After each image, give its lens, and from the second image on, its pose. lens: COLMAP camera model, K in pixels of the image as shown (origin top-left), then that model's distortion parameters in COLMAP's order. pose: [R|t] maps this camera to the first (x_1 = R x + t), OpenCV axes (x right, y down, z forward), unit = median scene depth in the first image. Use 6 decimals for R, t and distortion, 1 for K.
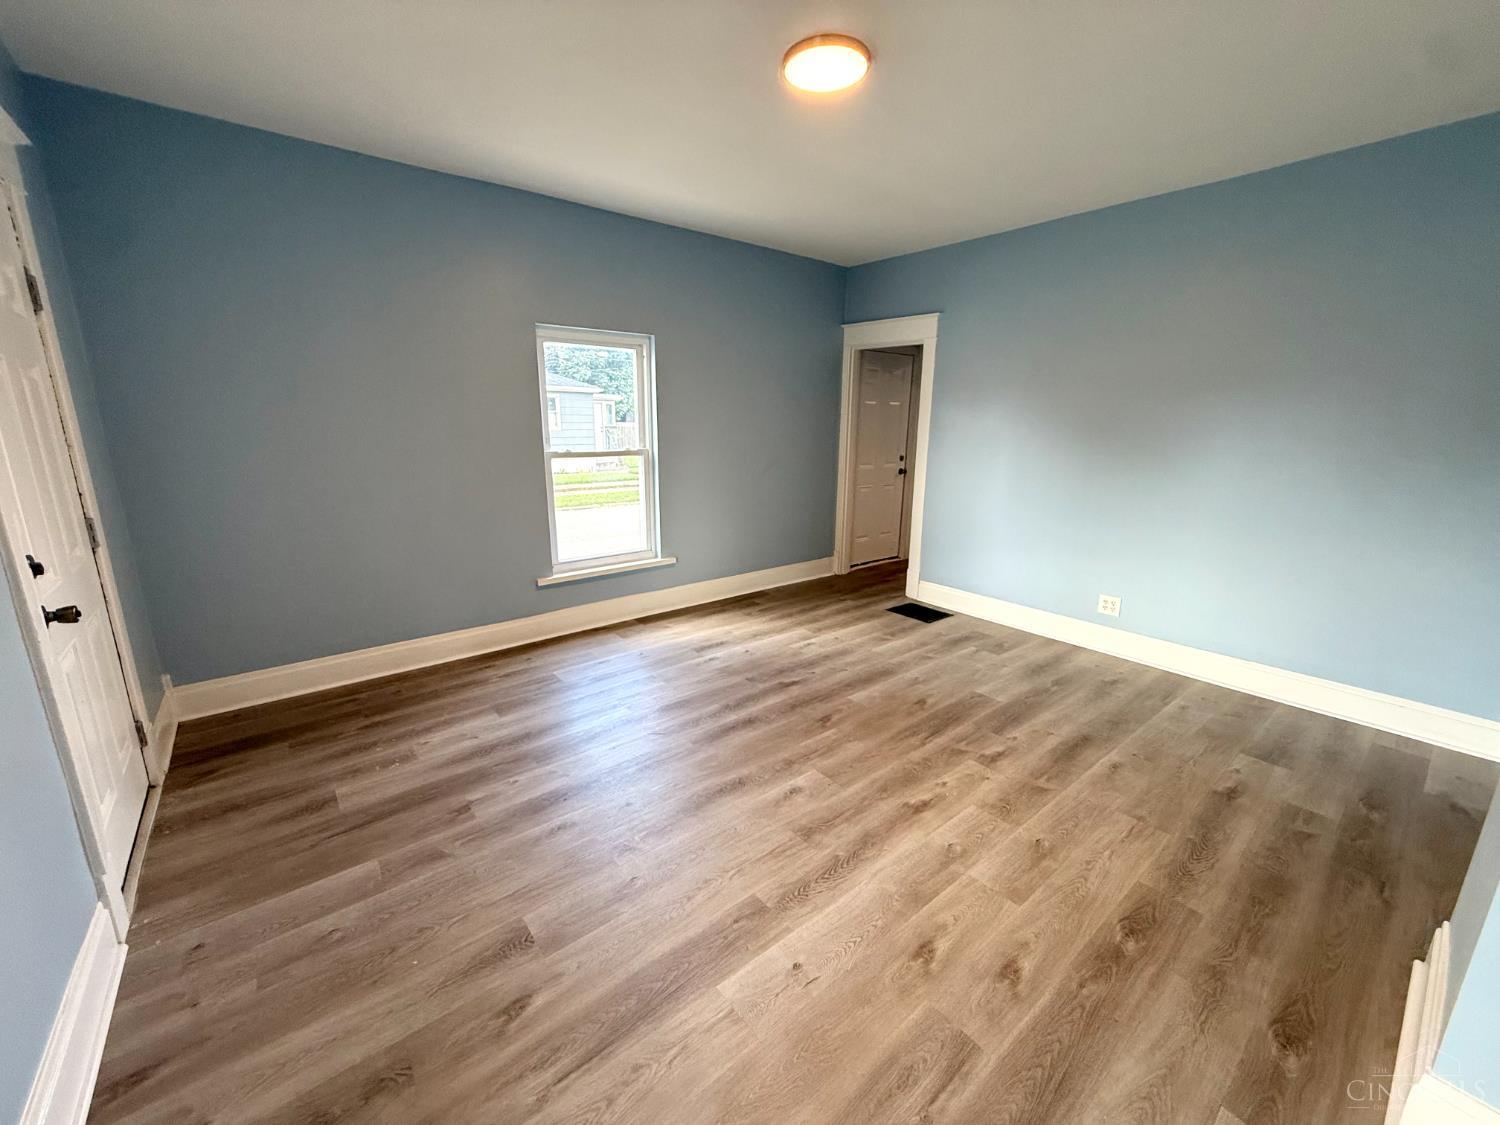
lens RADIAL K [[598.0, 0, 748.8], [0, 598.0, 556.6], [0, 0, 1]] dist [-0.000392, 0.000227]
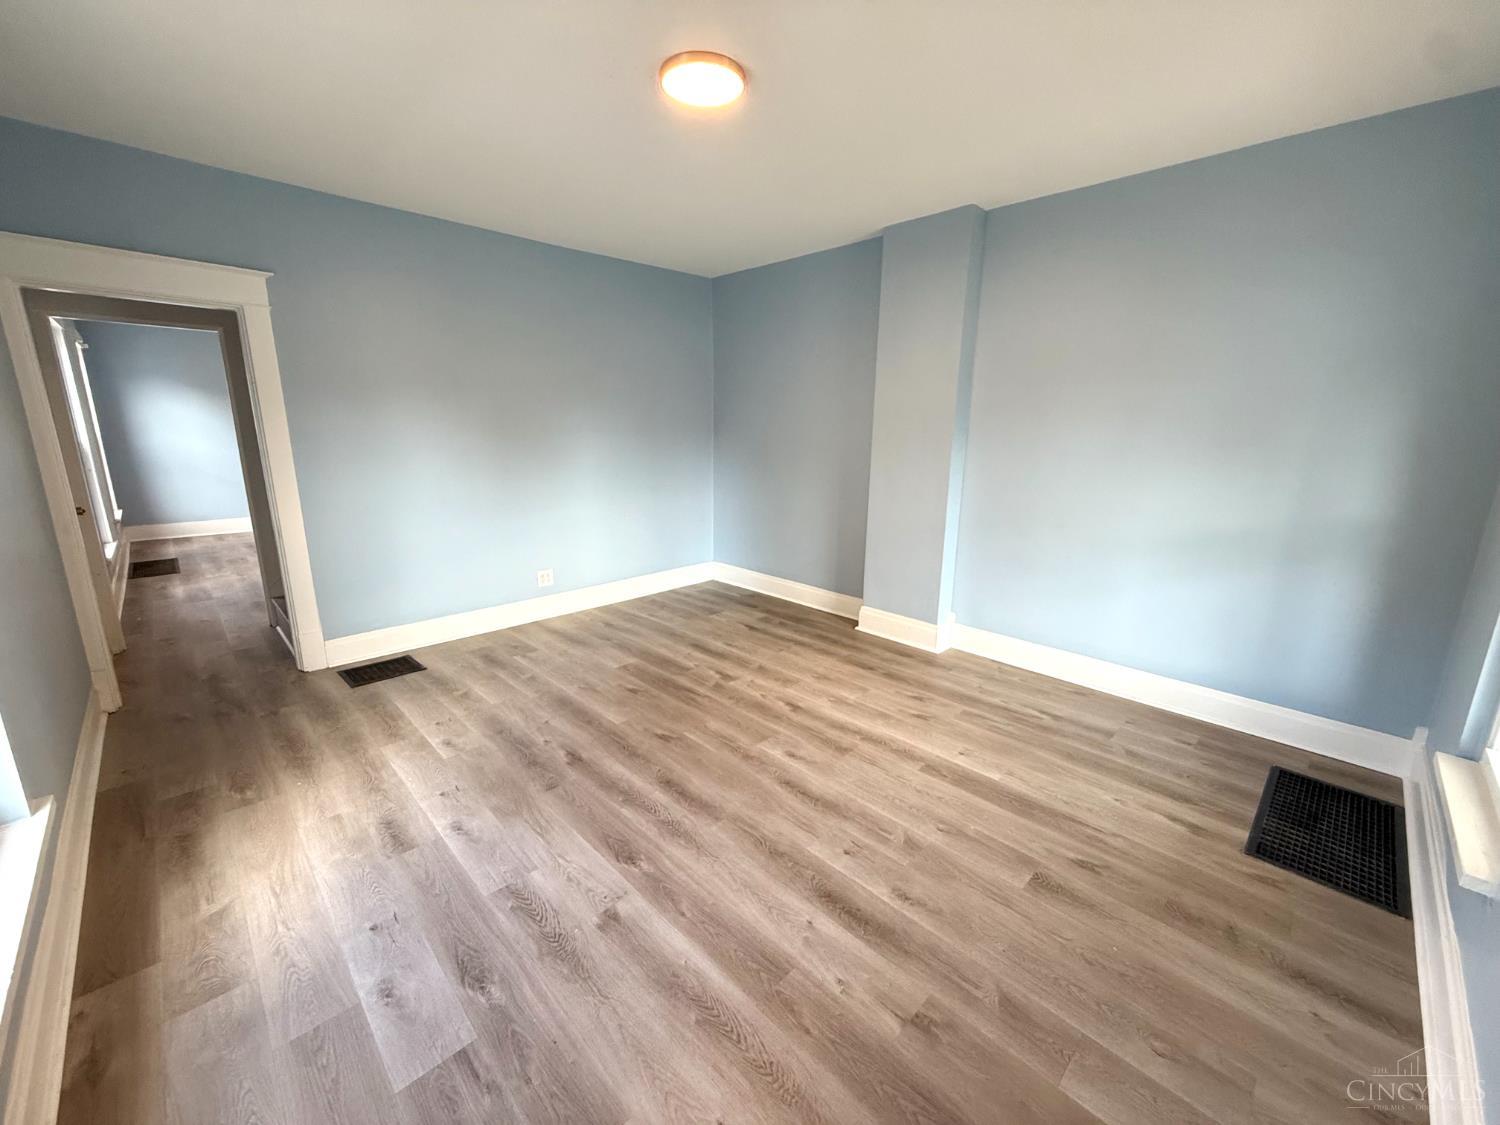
lens RADIAL K [[598.0, 0, 748.8], [0, 598.0, 556.6], [0, 0, 1]] dist [-0.000392, 0.000227]
pose [[-0.094570, -0.228026, 0.969051, -0.794190], [0.213894, 0.946026, 0.243482, -0.221869], [-0.972268, 0.230301, -0.040692, 0.879601]]
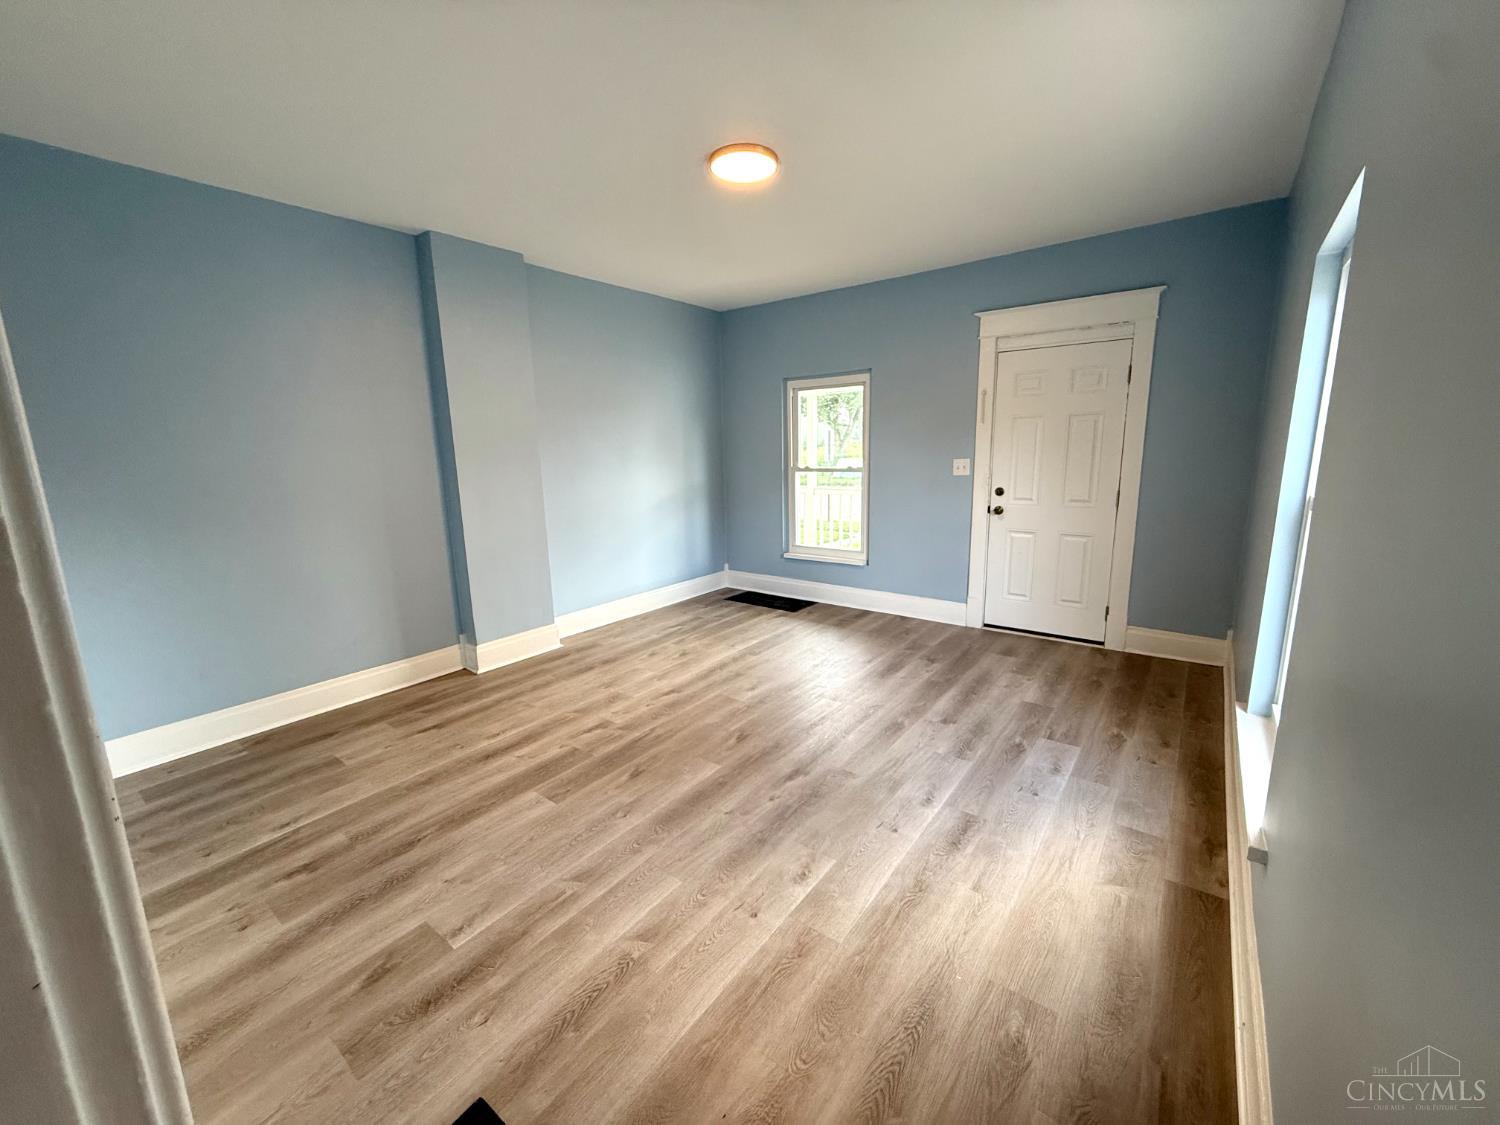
lens RADIAL K [[598.0, 0, 748.8], [0, 598.0, 556.6], [0, 0, 1]] dist [-0.000392, 0.000227]
pose [[-0.972003, 0.055705, -0.228272, 0.344768], [-0.039591, 0.918776, 0.392789, -0.424217], [0.231611, 0.390830, -0.890847, 1.867219]]
